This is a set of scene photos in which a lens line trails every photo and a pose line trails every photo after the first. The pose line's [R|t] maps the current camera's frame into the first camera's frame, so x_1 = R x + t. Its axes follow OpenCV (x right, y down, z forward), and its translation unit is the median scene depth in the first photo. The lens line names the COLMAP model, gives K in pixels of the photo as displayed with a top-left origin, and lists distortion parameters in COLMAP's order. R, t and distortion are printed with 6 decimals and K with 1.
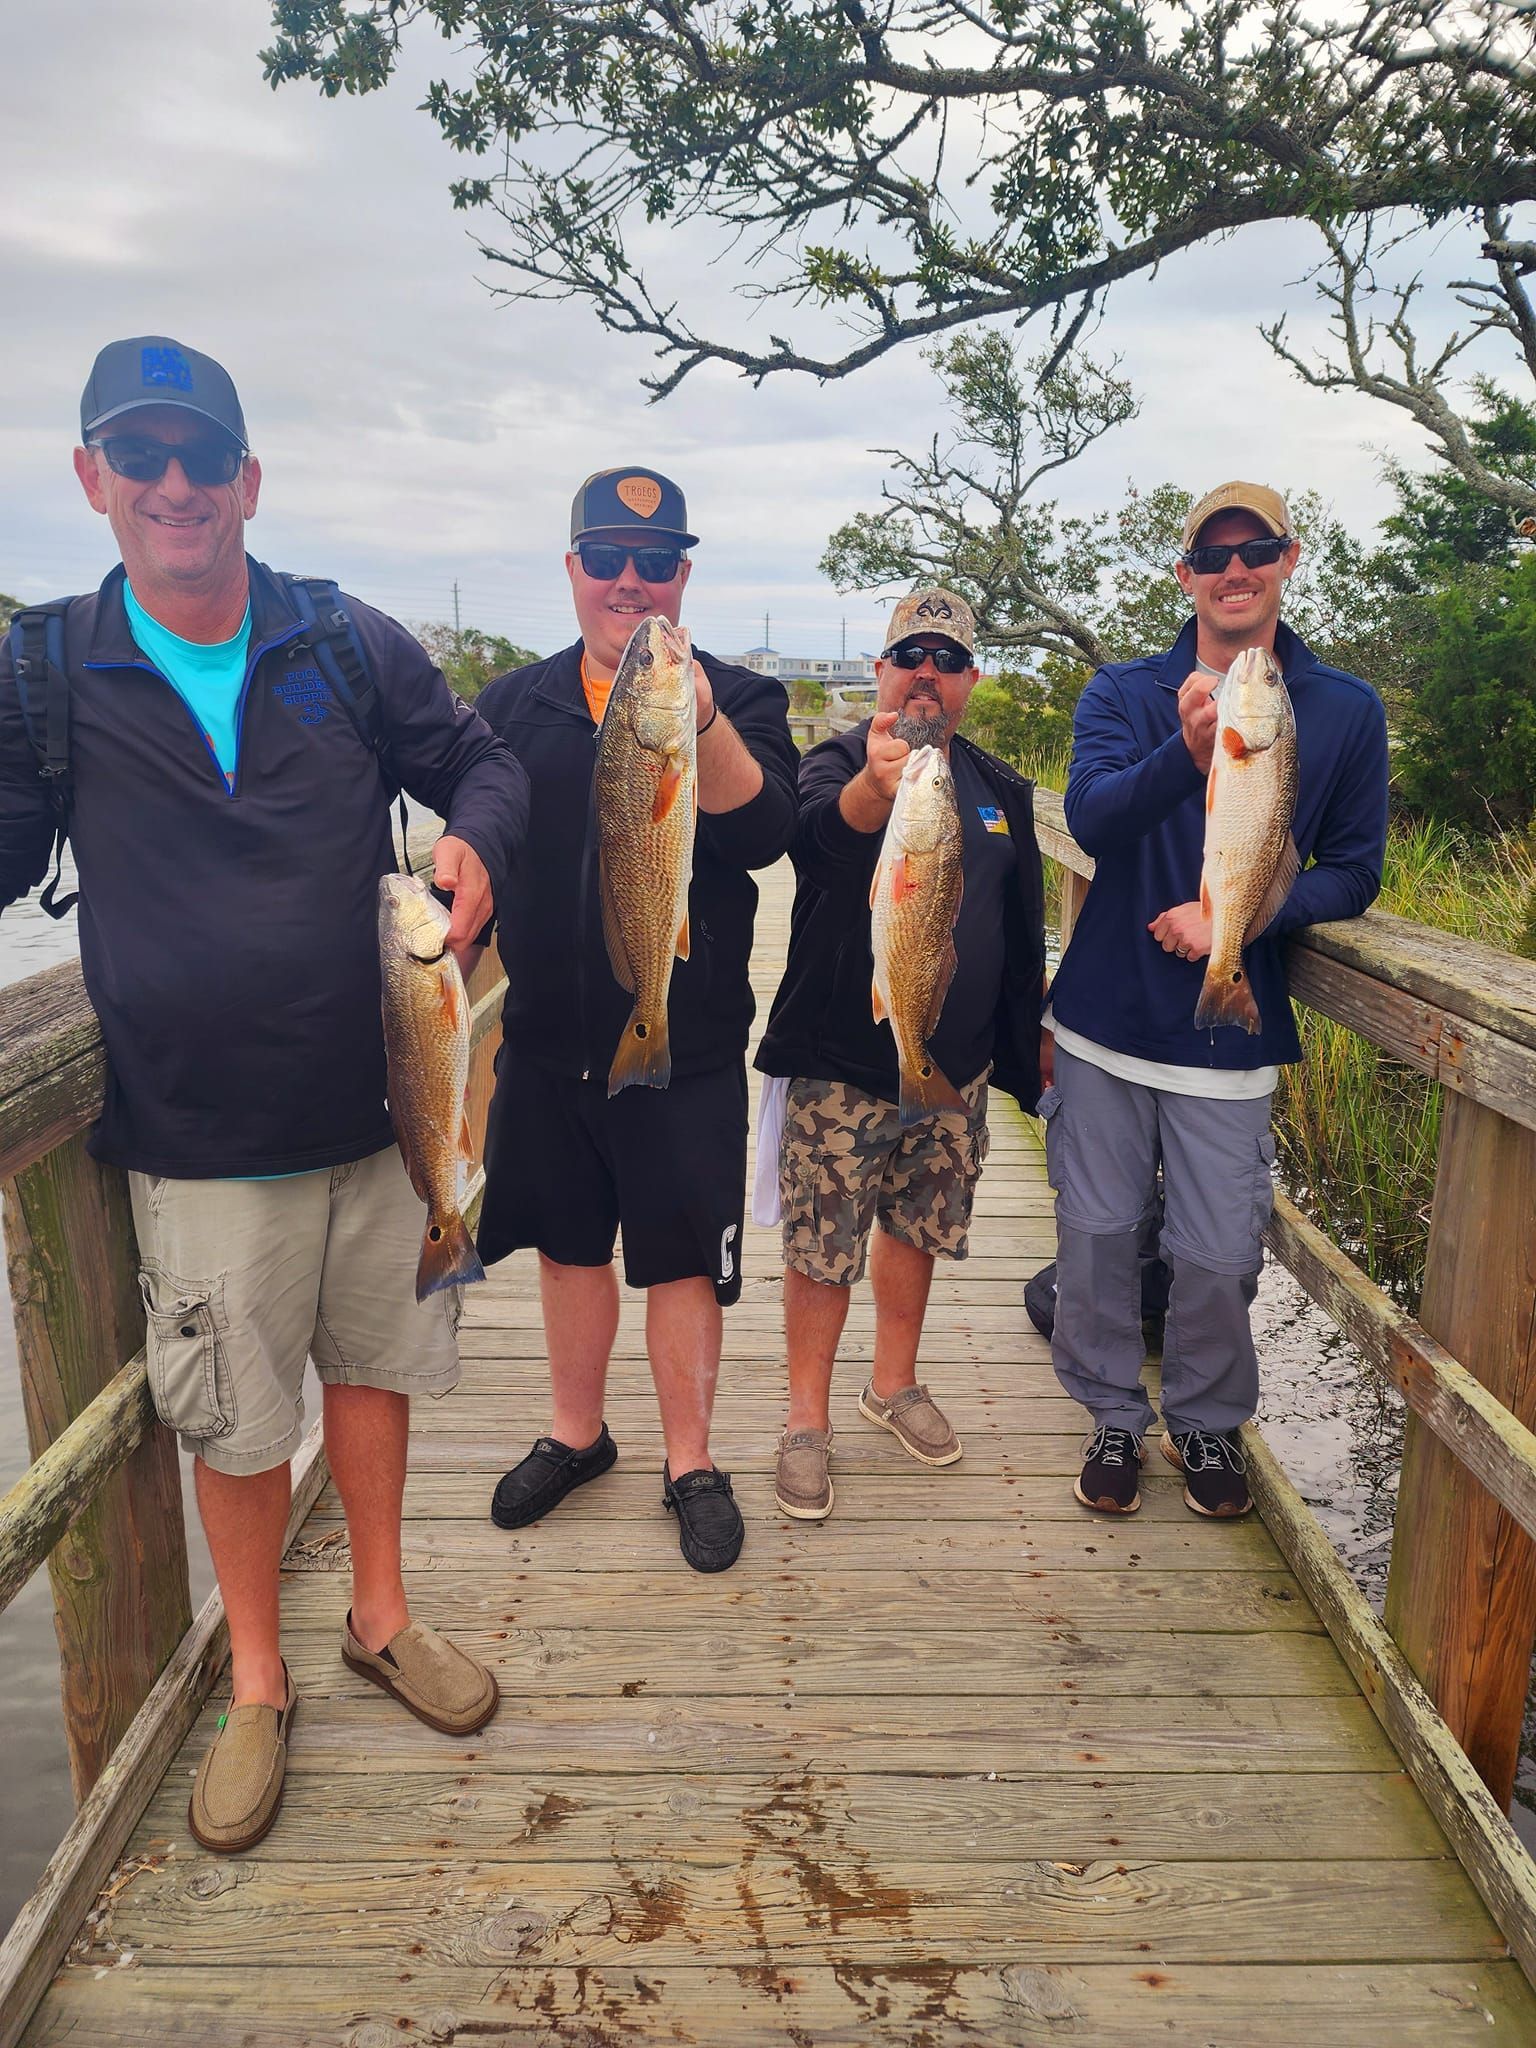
lens RADIAL K [[1269.9, 0, 768.0], [0, 1269.9, 1024.0], [0, 0, 1]] dist [0.000049, -0.038628]
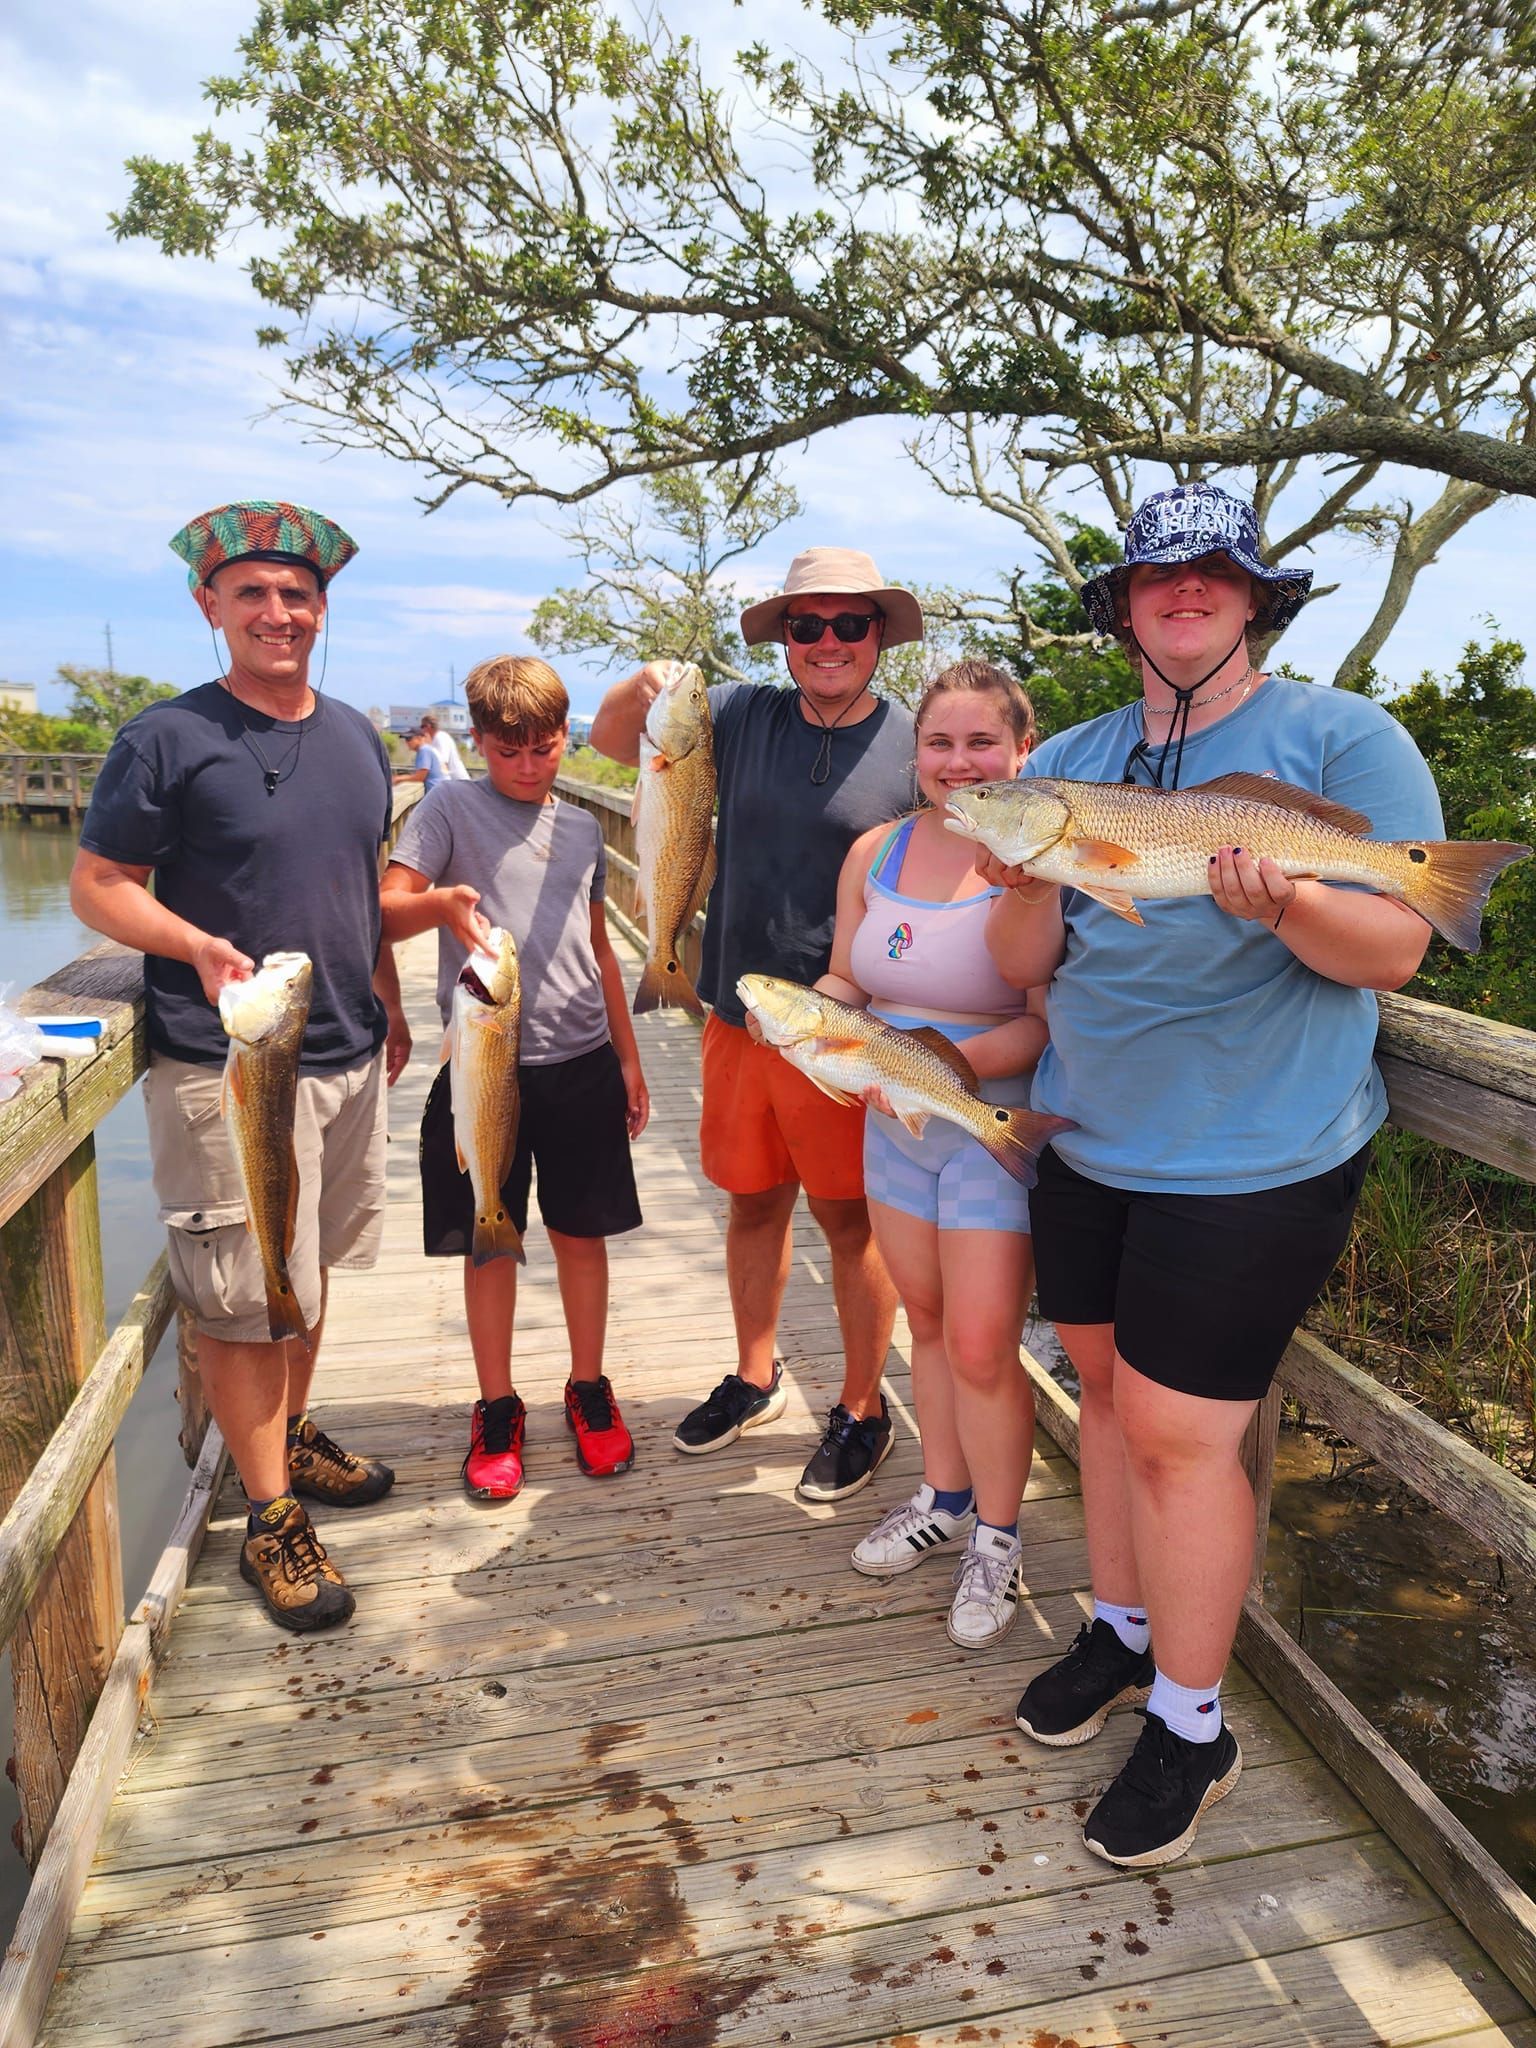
lens RADIAL K [[1306.4, 0, 768.0], [0, 1306.4, 1024.0], [0, 0, 1]] dist [0.060912, 0.000579]
pose [[0.972406, -0.033523, 0.230873, -0.082469], [0.045161, 0.997952, -0.045309, 0.090702], [-0.228881, 0.054485, 0.971928, -0.337218]]
